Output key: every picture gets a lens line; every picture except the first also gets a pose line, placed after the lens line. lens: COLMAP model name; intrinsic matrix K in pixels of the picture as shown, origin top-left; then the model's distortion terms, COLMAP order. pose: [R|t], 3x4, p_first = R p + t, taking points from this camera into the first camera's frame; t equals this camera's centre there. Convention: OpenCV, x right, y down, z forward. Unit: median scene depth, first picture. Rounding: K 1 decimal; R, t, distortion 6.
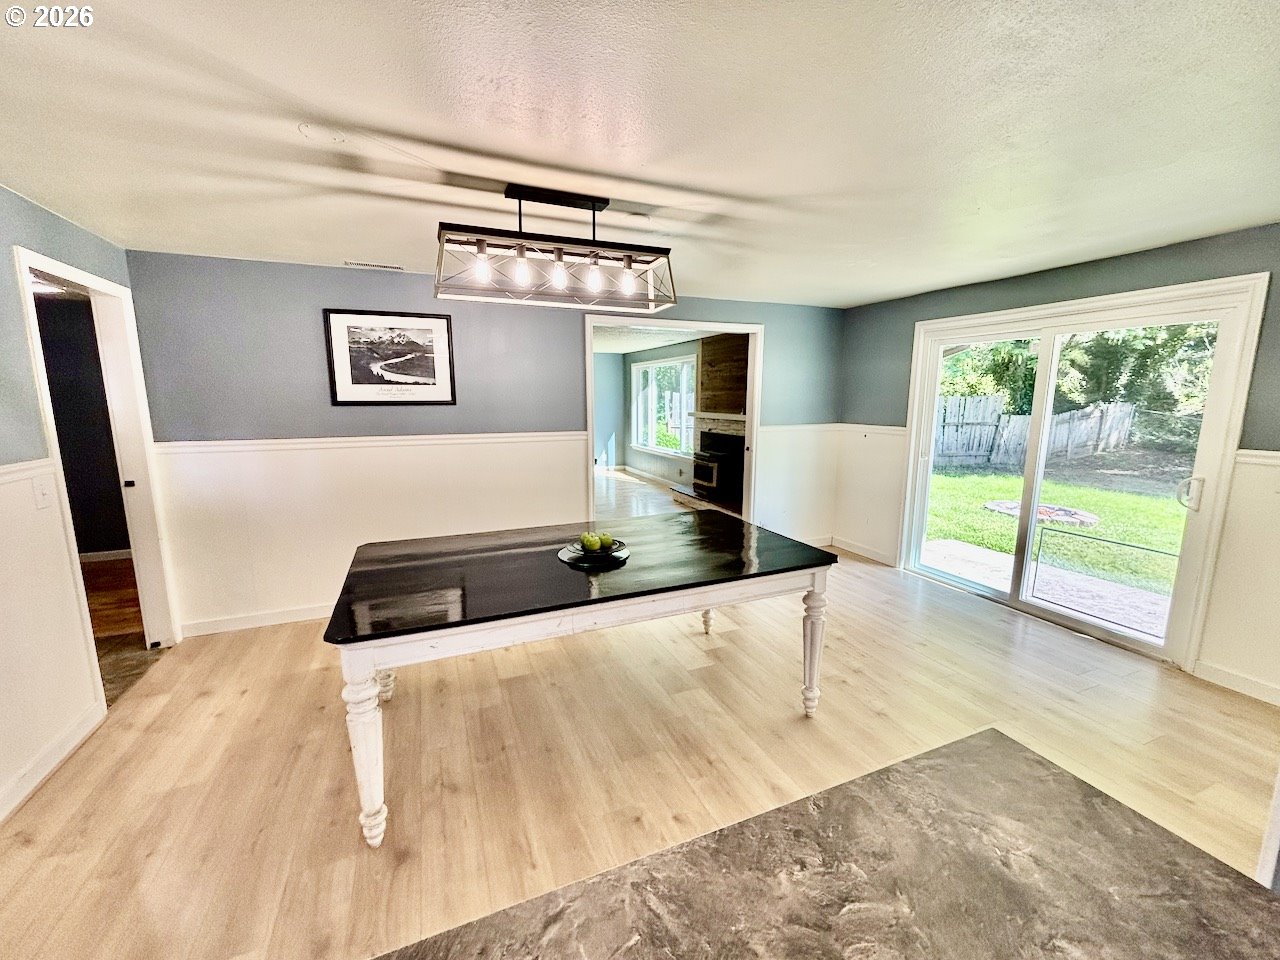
lens RADIAL K [[516.8, 0, 641.8], [0, 516.8, 479.5], [0, 0, 1]] dist [-0.003664, -0.000046]
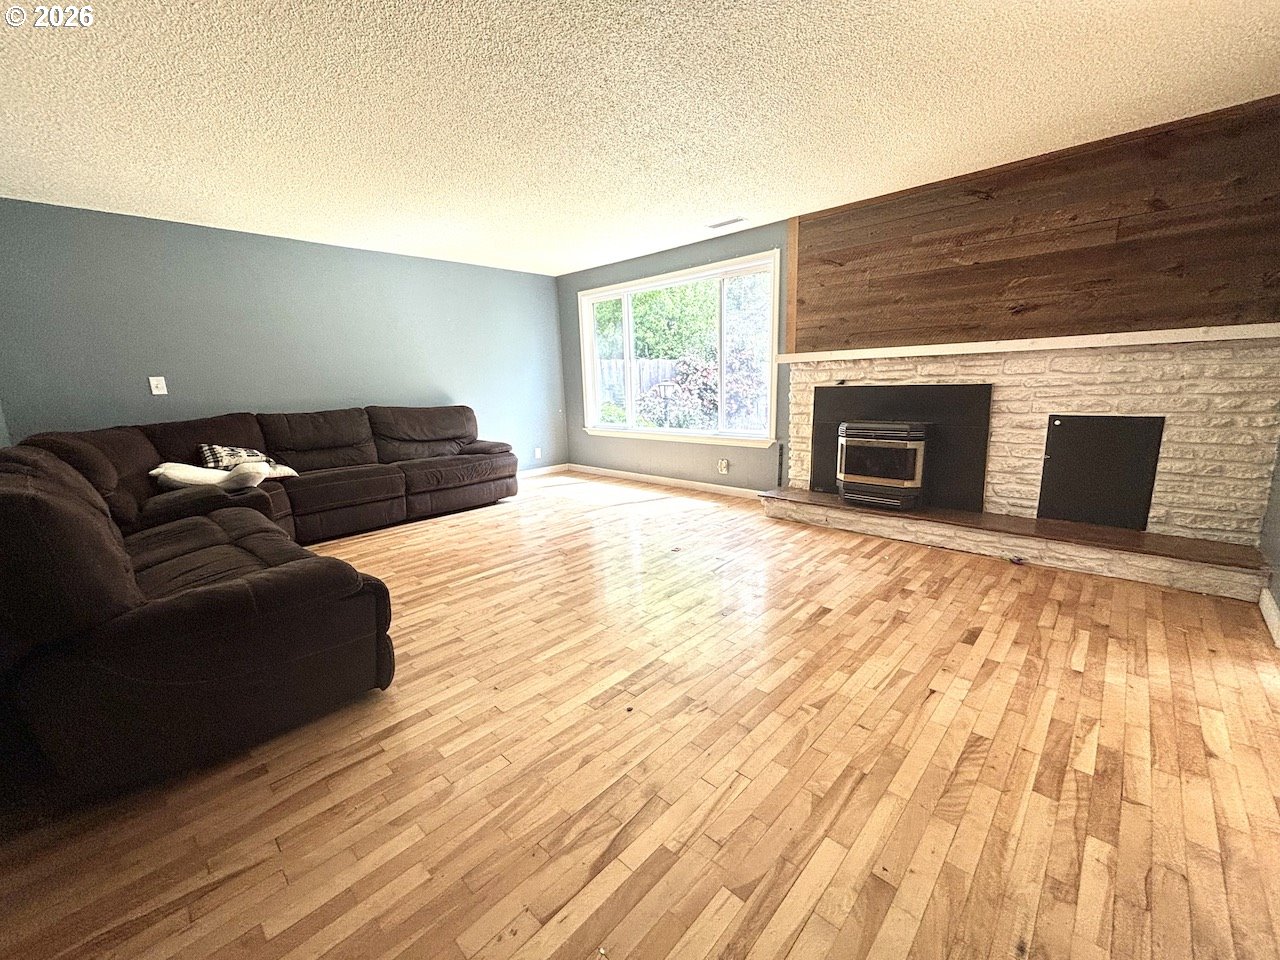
lens RADIAL K [[516.8, 0, 641.9], [0, 516.8, 474.5], [0, 0, 1]] dist [-0.003664, -0.000046]
pose [[0.914227, -0.106835, 0.390865, -0.580006], [0.099717, 0.994270, 0.038528, -0.085316], [-0.392742, 0.003753, 0.919641, 1.190855]]
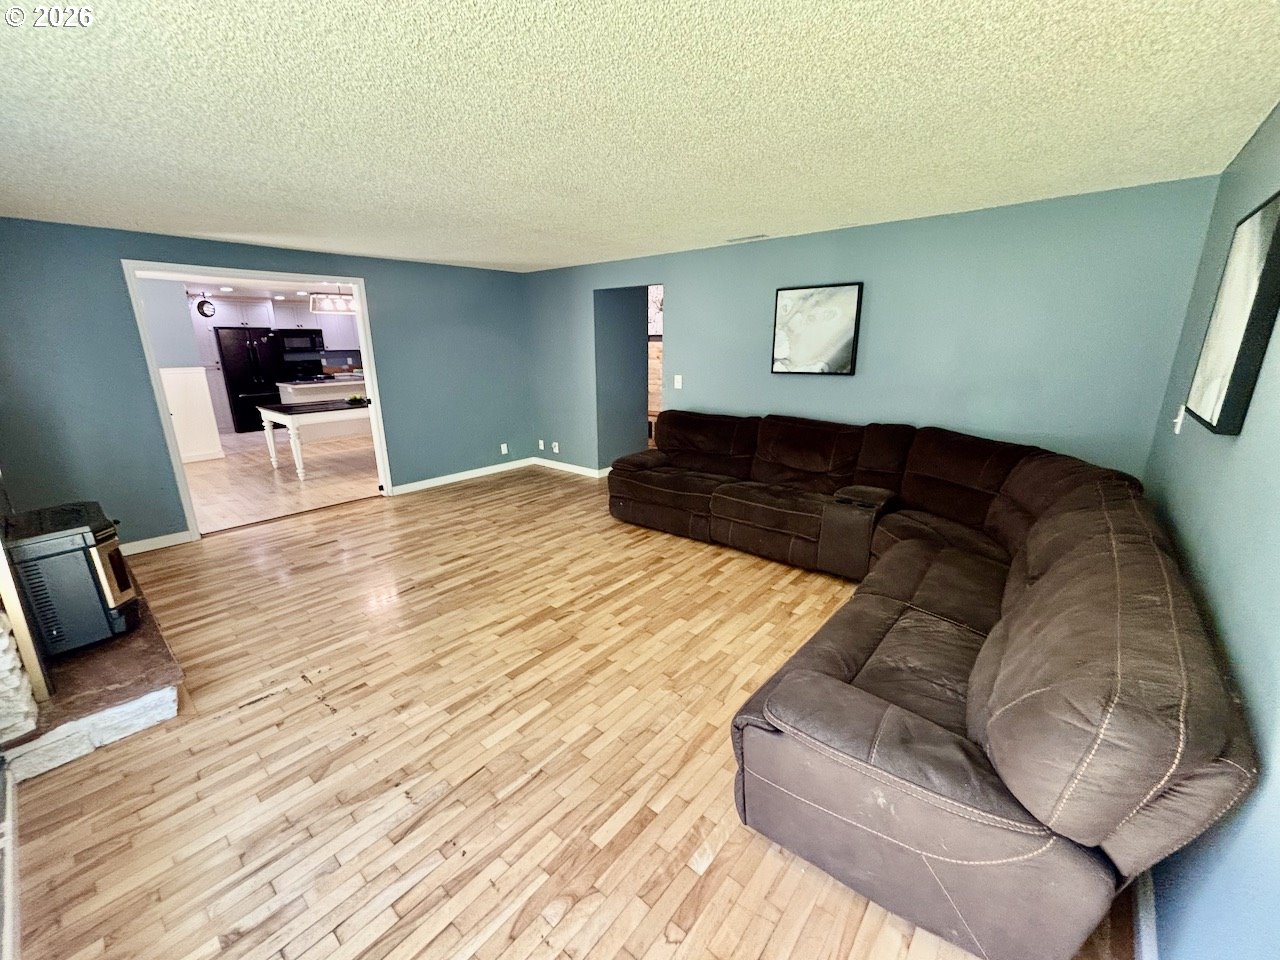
lens RADIAL K [[516.8, 0, 644.9], [0, 516.8, 483.2], [0, 0, 1]] dist [-0.003664, -0.000046]
pose [[-0.888387, 0.127653, -0.440990, -0.128703], [-0.069293, 0.912277, 0.403669, -0.479884], [0.453835, 0.389172, -0.801610, 2.842590]]
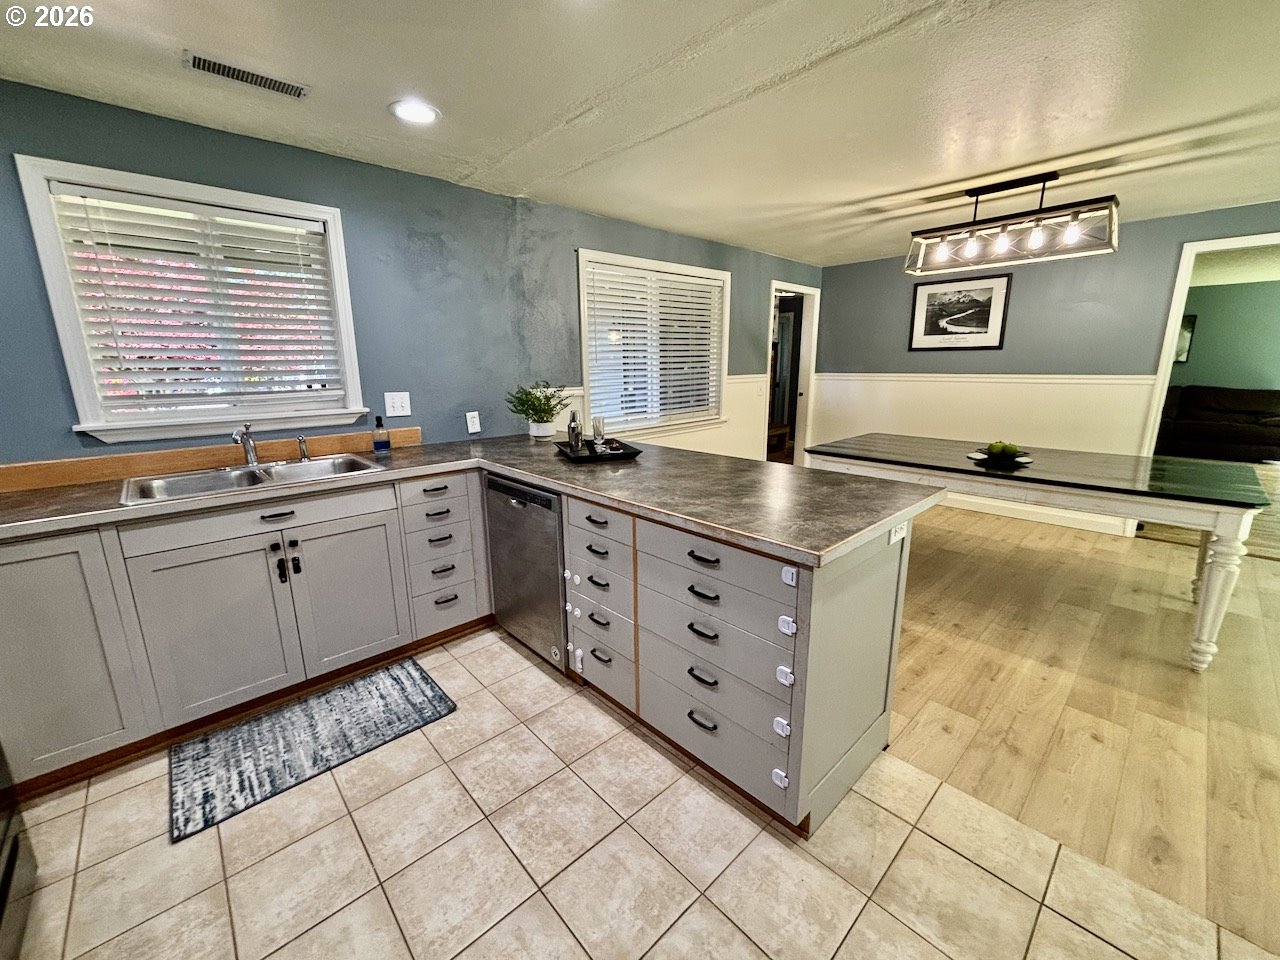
lens RADIAL K [[516.8, 0, 637.6], [0, 516.8, 479.3], [0, 0, 1]] dist [-0.003664, -0.000046]
pose [[0.344064, 0.202548, -0.916839, 0.533523], [-0.139478, 0.976647, 0.163418, 0.075799], [0.928529, 0.071653, 0.364281, -0.208116]]
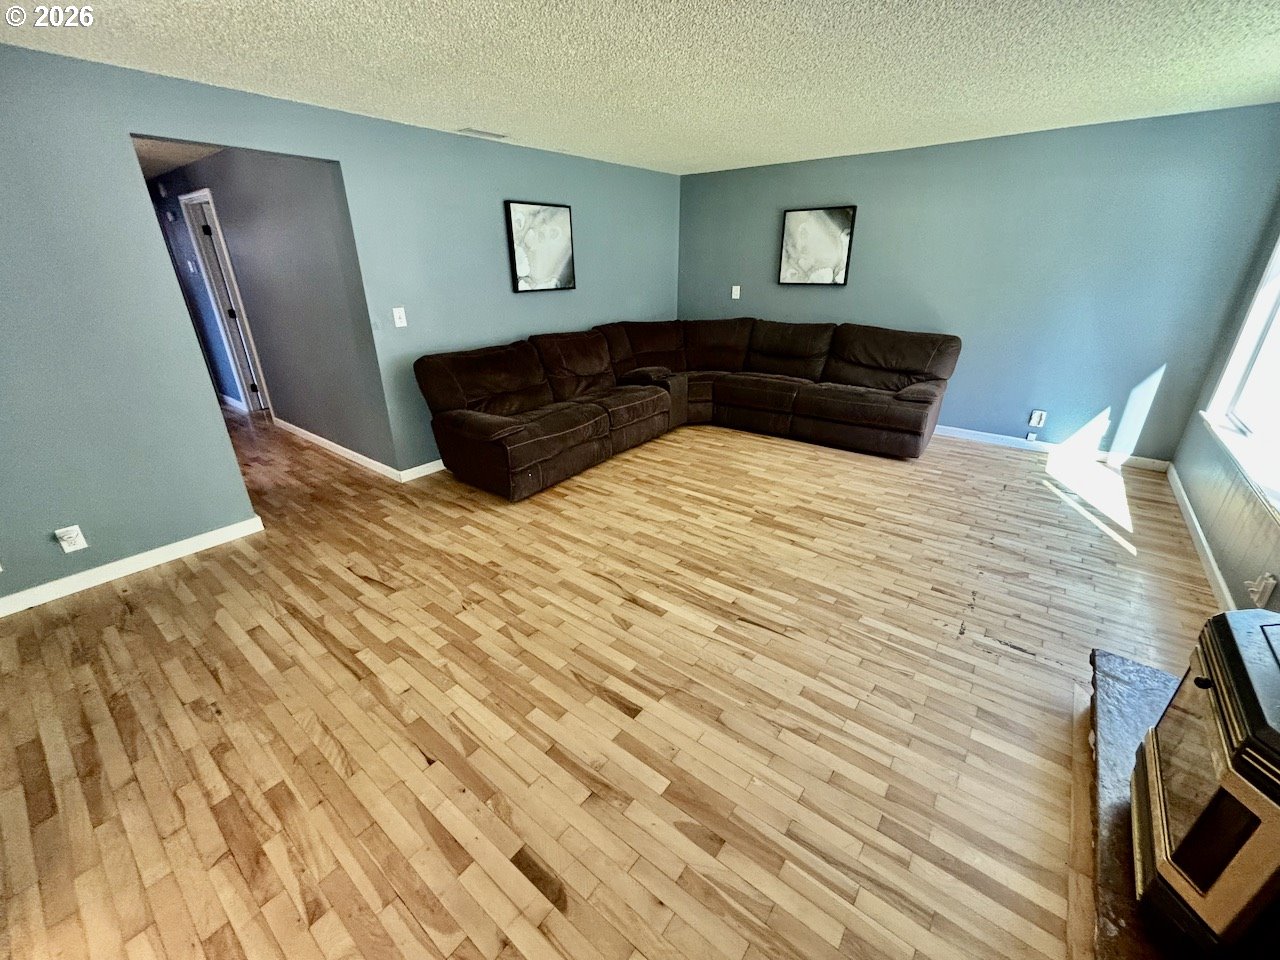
lens RADIAL K [[516.8, 0, 638.3], [0, 516.8, 481.0], [0, 0, 1]] dist [-0.003664, -0.000046]
pose [[0.486074, 0.334574, -0.807336, 0.270698], [-0.131005, 0.941270, 0.311204, -0.238696], [0.864043, -0.045504, 0.501358, 1.496980]]
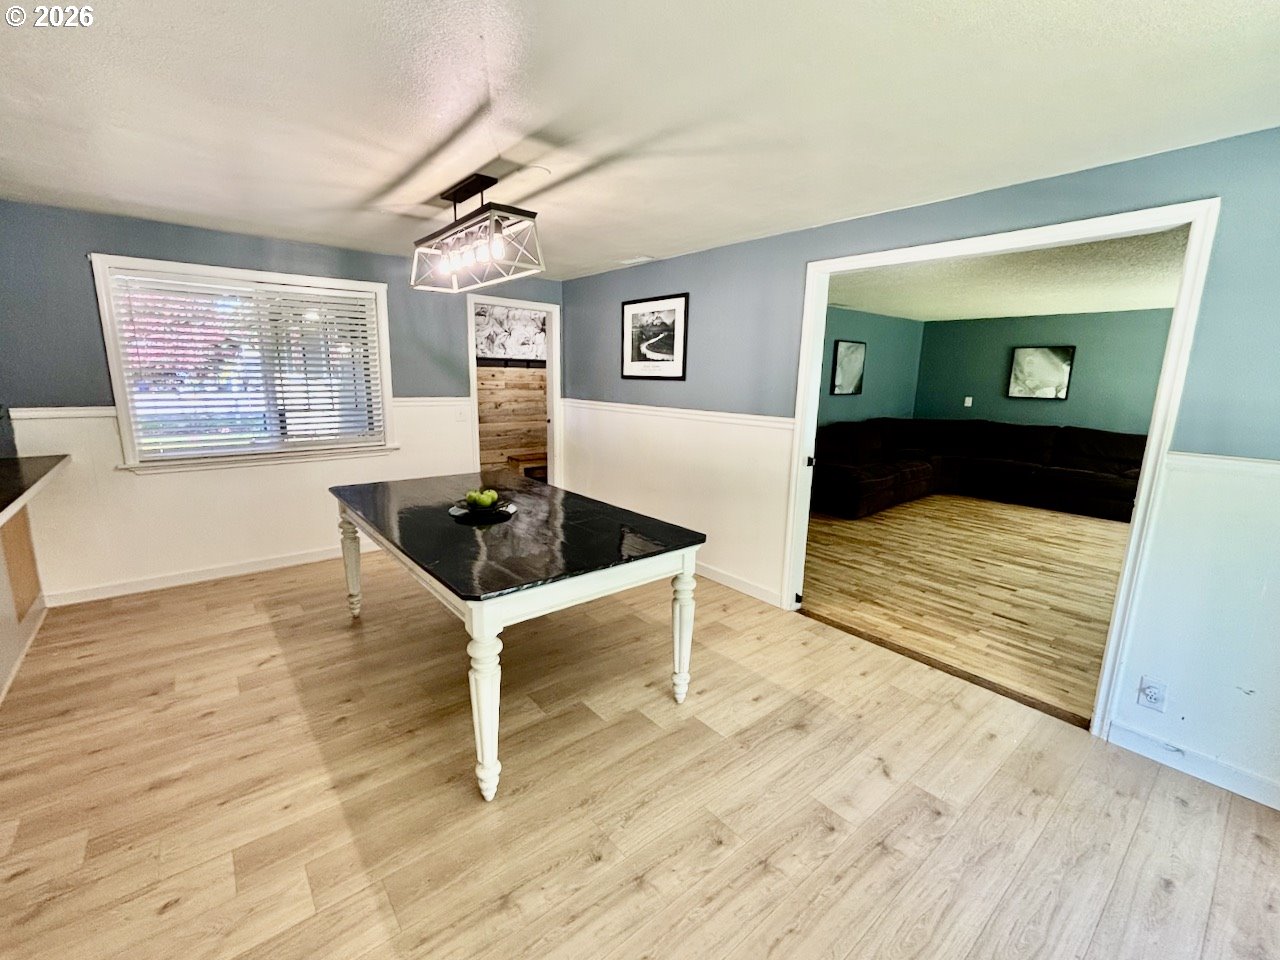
lens RADIAL K [[544.9, 0, 638.5], [0, 544.9, 479.8], [0, 0, 1]] dist [-0.001275, -0.001254]
pose [[0.292988, 0.187778, -0.937495, 0.708395], [-0.175666, 0.974405, 0.140271, -0.093199], [0.939840, 0.123588, 0.318476, 0.625325]]
